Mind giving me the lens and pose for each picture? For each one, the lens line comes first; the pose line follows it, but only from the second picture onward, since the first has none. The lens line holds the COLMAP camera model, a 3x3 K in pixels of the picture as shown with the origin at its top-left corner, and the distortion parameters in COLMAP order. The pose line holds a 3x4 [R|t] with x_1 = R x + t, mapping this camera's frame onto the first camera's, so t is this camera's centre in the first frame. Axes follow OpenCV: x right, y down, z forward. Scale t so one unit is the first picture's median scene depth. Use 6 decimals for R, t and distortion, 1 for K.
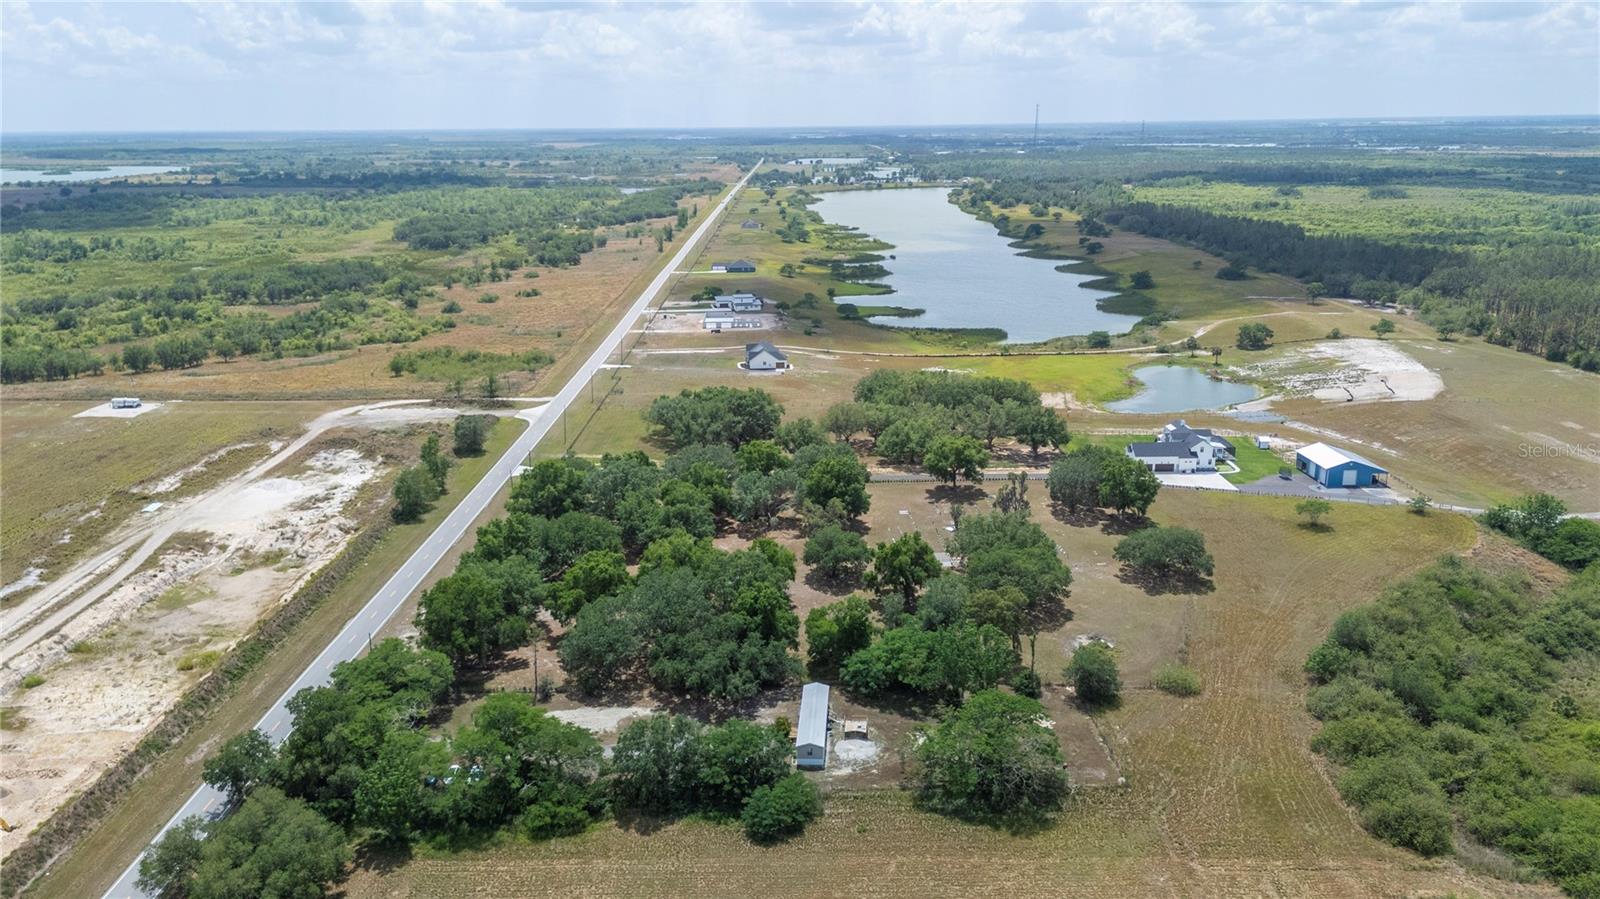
lens RADIAL K [[1181.4, 0, 809.9], [0, 1181.4, 448.0], [0, 0, 1]] dist [0.066394, -0.059347]
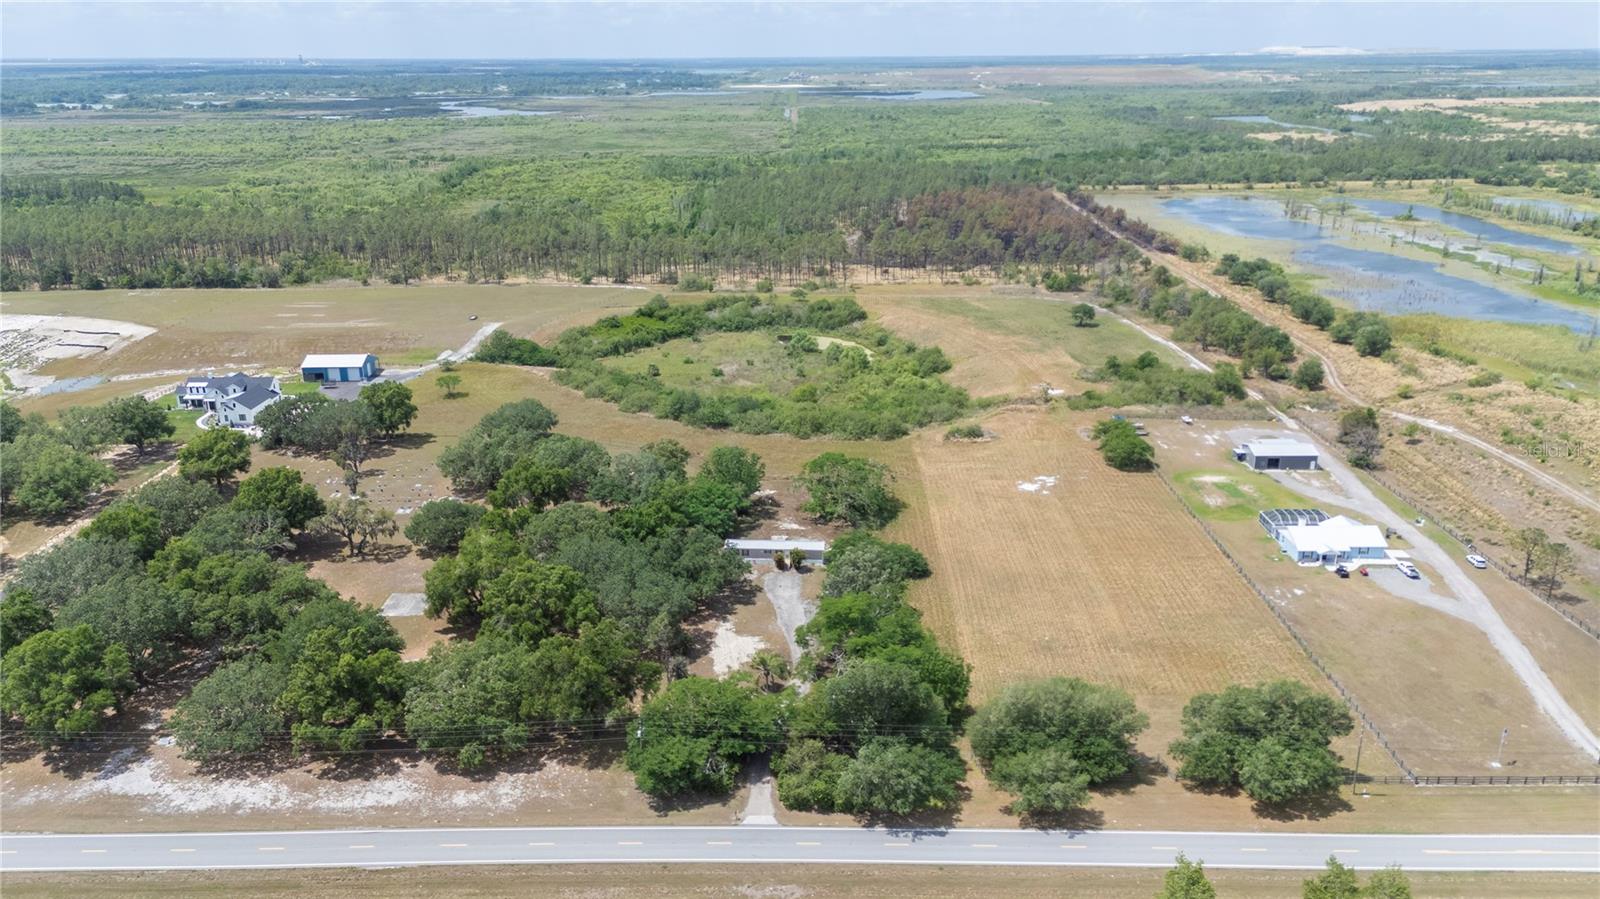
lens RADIAL K [[1181.4, 0, 811.6], [0, 1181.4, 388.4], [0, 0, 1]] dist [0.066394, -0.059347]
pose [[0.006616, -0.262774, 0.964835, -0.769570], [0.267970, 0.930033, 0.251458, -0.152115], [-0.963404, 0.256884, 0.076568, 0.556386]]
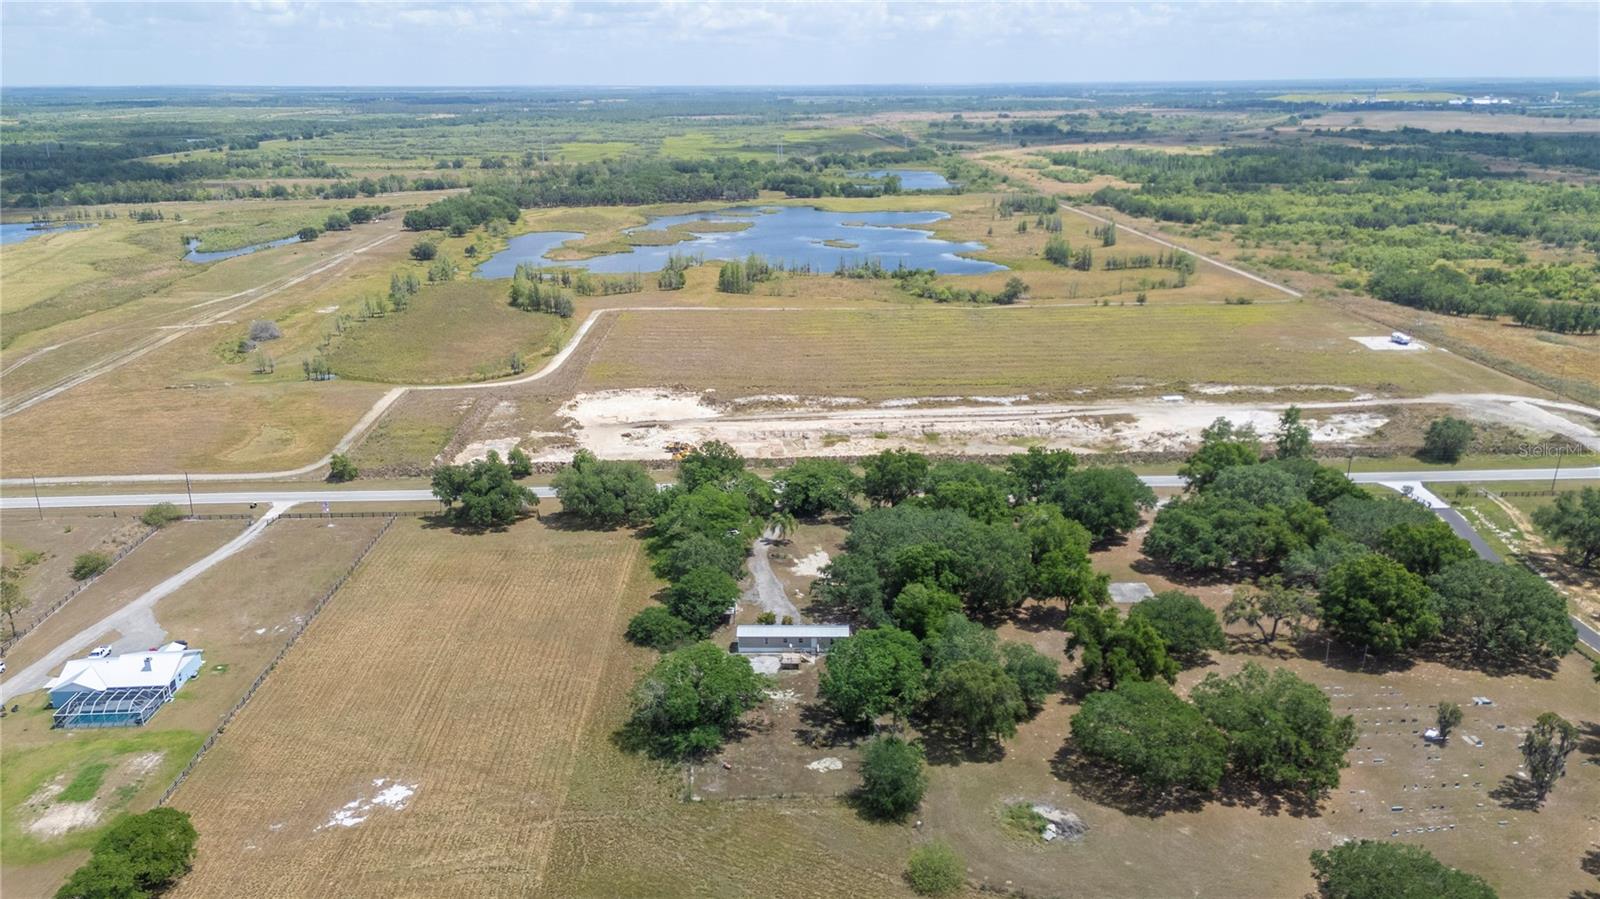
lens RADIAL K [[1181.4, 0, 785.5], [0, 1181.4, 441.1], [0, 0, 1]] dist [0.066394, -0.059347]
pose [[0.019475, 0.297674, -0.954469, 0.673412], [-0.256190, 0.924263, 0.283027, -0.166690], [0.966430, 0.239013, 0.094261, 0.570007]]
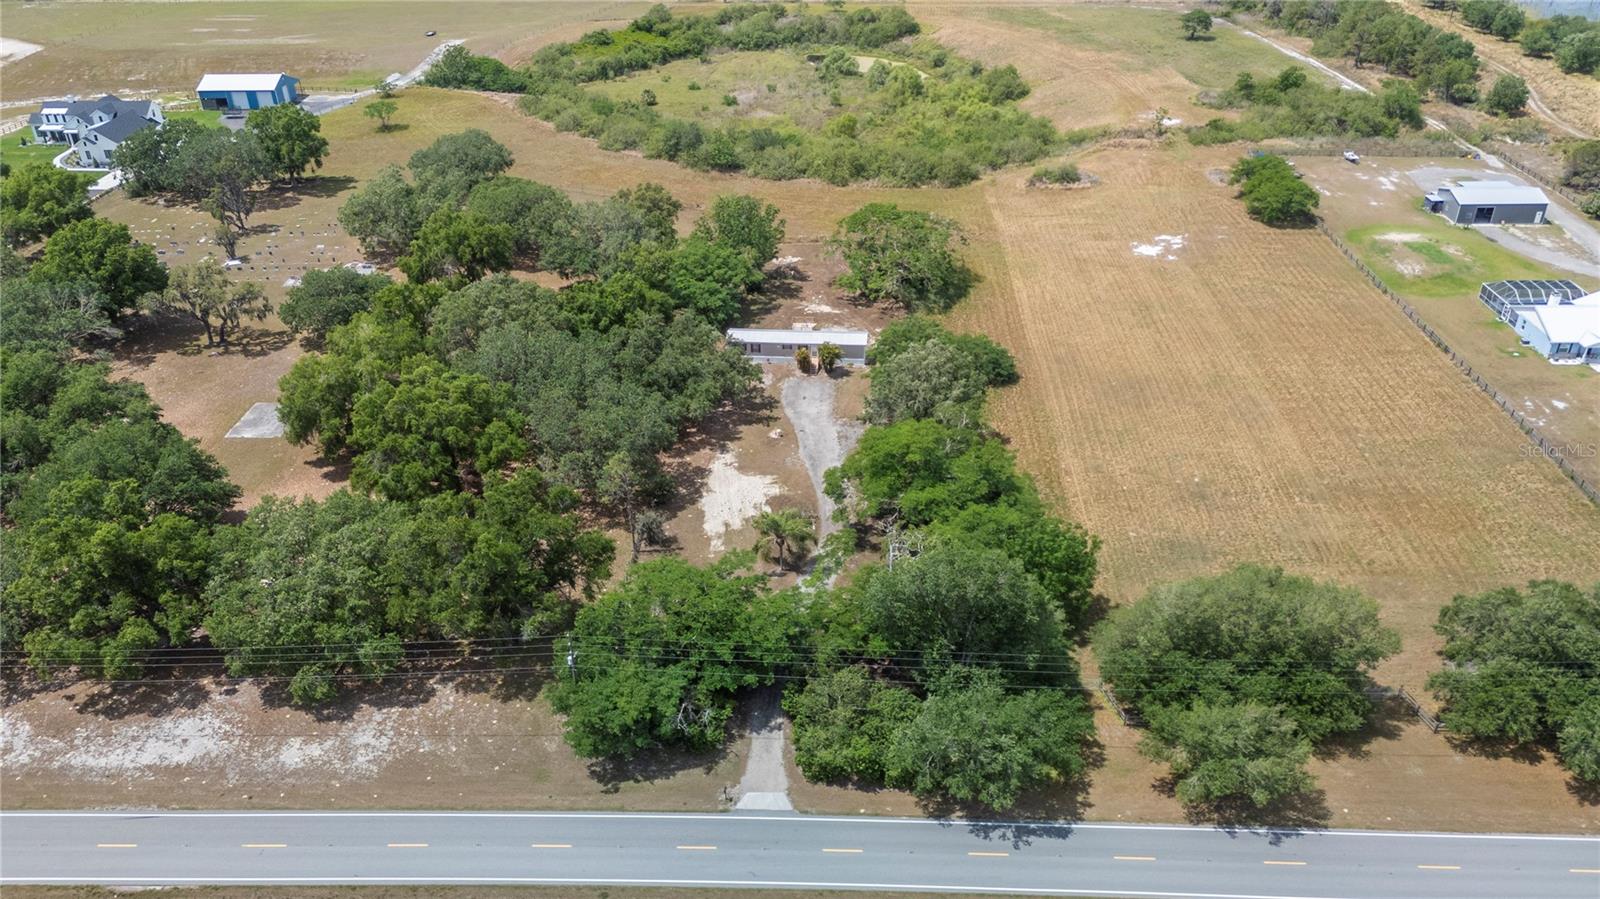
lens RADIAL K [[1181.4, 0, 806.9], [0, 1181.4, 459.0], [0, 0, 1]] dist [0.066394, -0.059347]
pose [[0.038623, -0.503484, 0.863141, -0.534620], [0.278482, 0.834987, 0.474600, -0.074482], [-0.959665, 0.222038, 0.172461, 0.580678]]
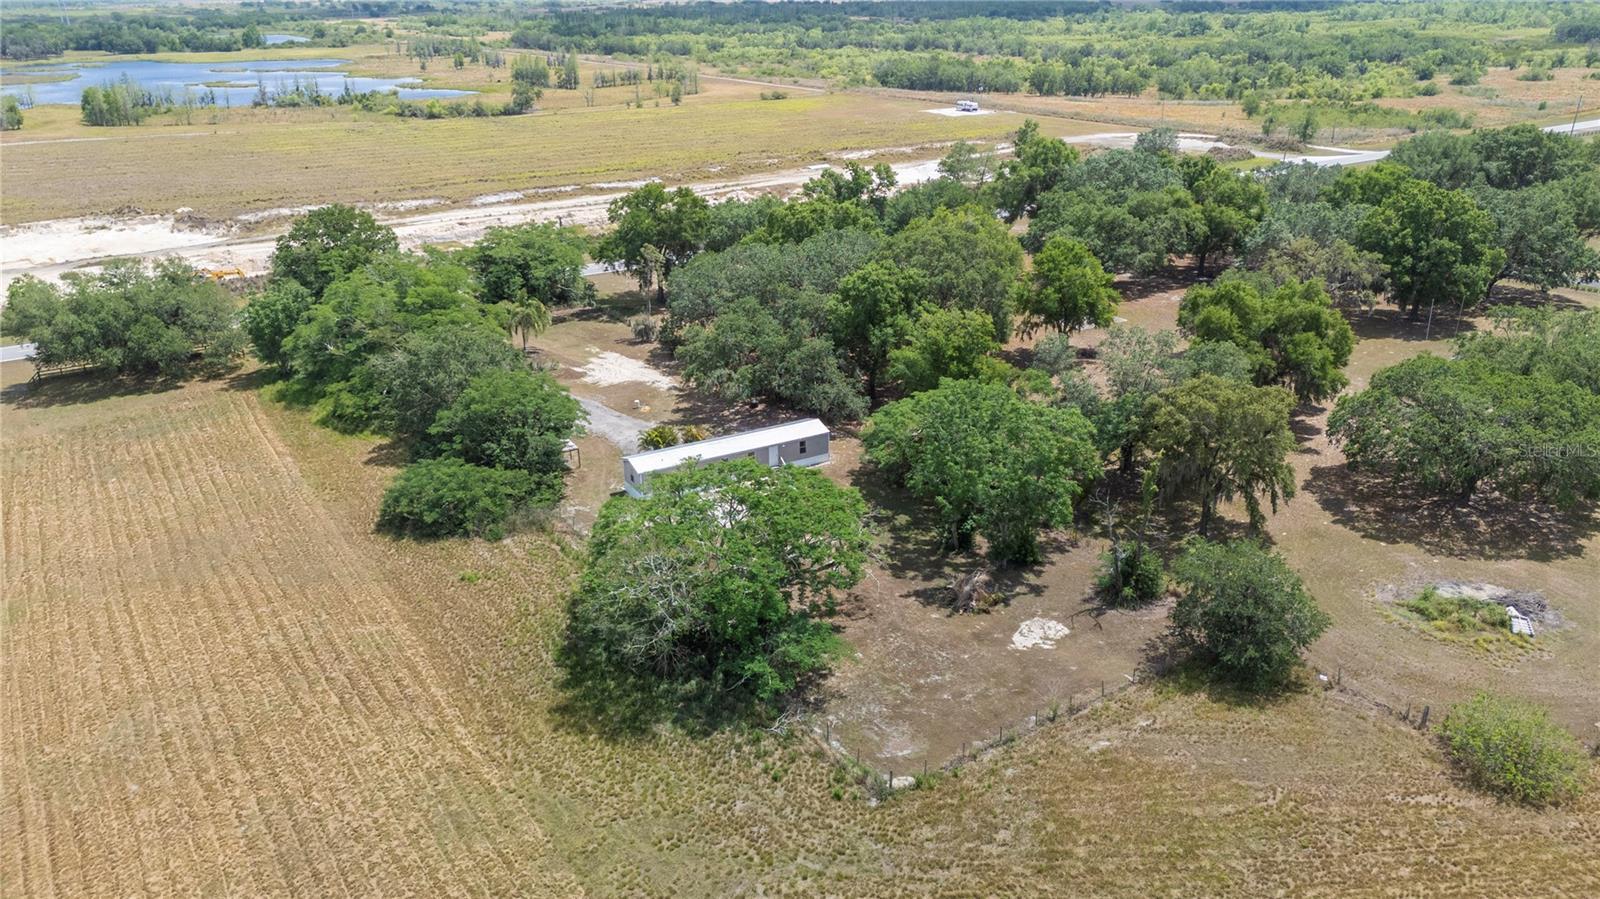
lens RADIAL K [[1181.4, 0, 802.2], [0, 1181.4, 447.4], [0, 0, 1]] dist [0.066394, -0.059347]
pose [[0.544105, 0.307503, -0.780635, 0.319397], [-0.216417, 0.950369, 0.223521, 0.060121], [0.810625, 0.047324, 0.583650, 0.465937]]
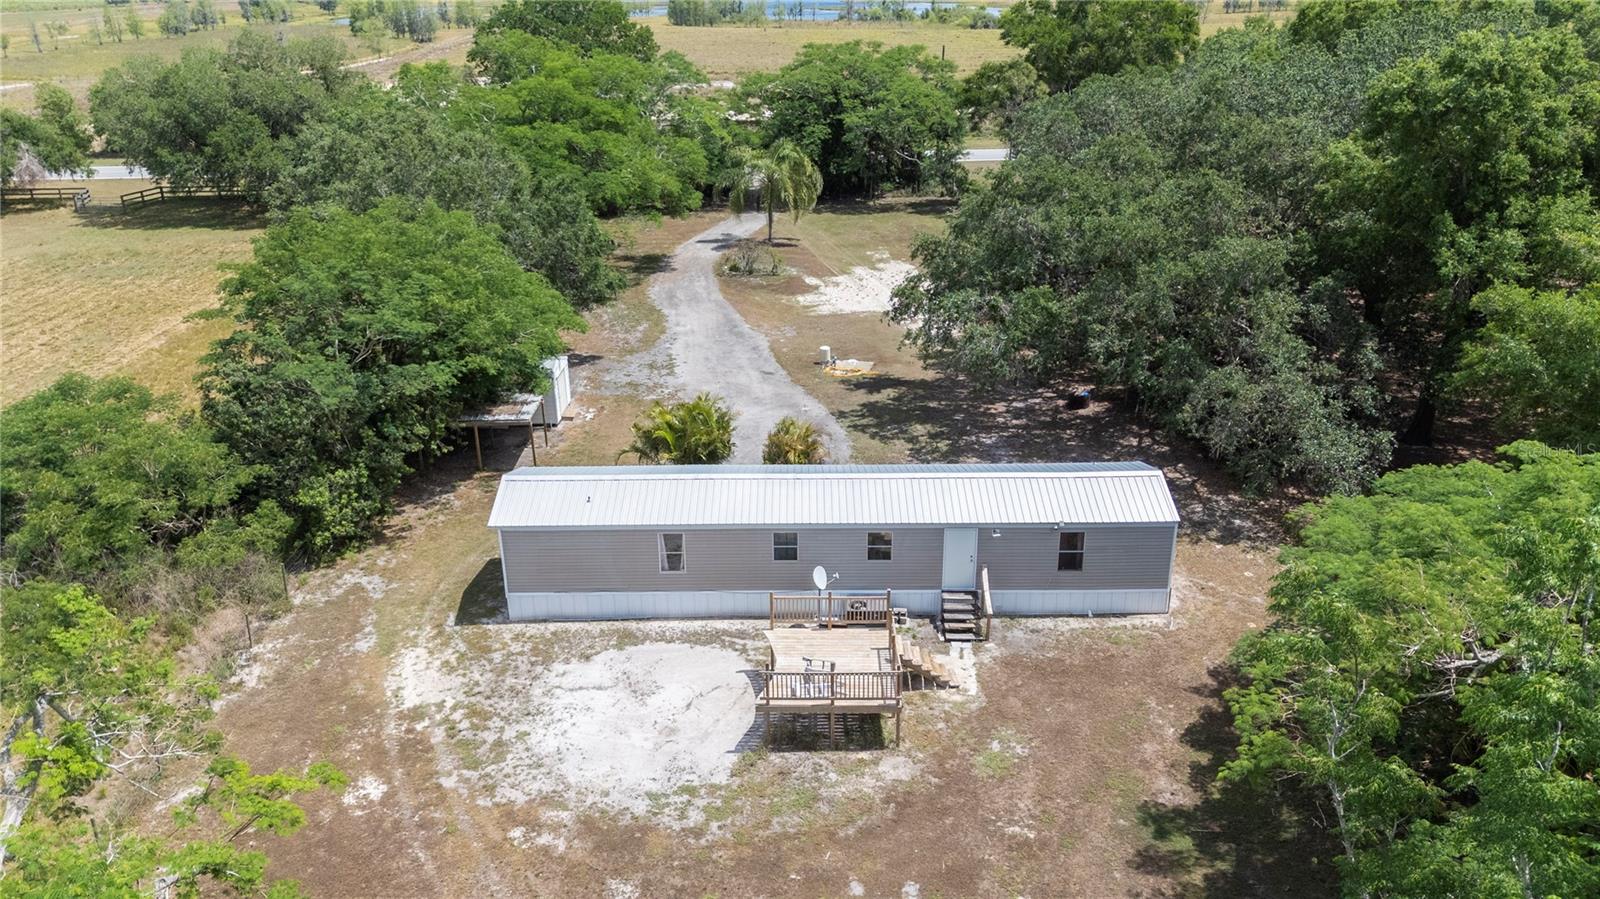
lens RADIAL K [[1181.4, 0, 801.8], [0, 1181.4, 450.3], [0, 0, 1]] dist [0.066394, -0.059347]
pose [[0.047383, 0.383314, -0.922402, 0.116855], [-0.256611, 0.897118, 0.359625, 0.102798], [0.965352, 0.219659, 0.140871, 0.651074]]
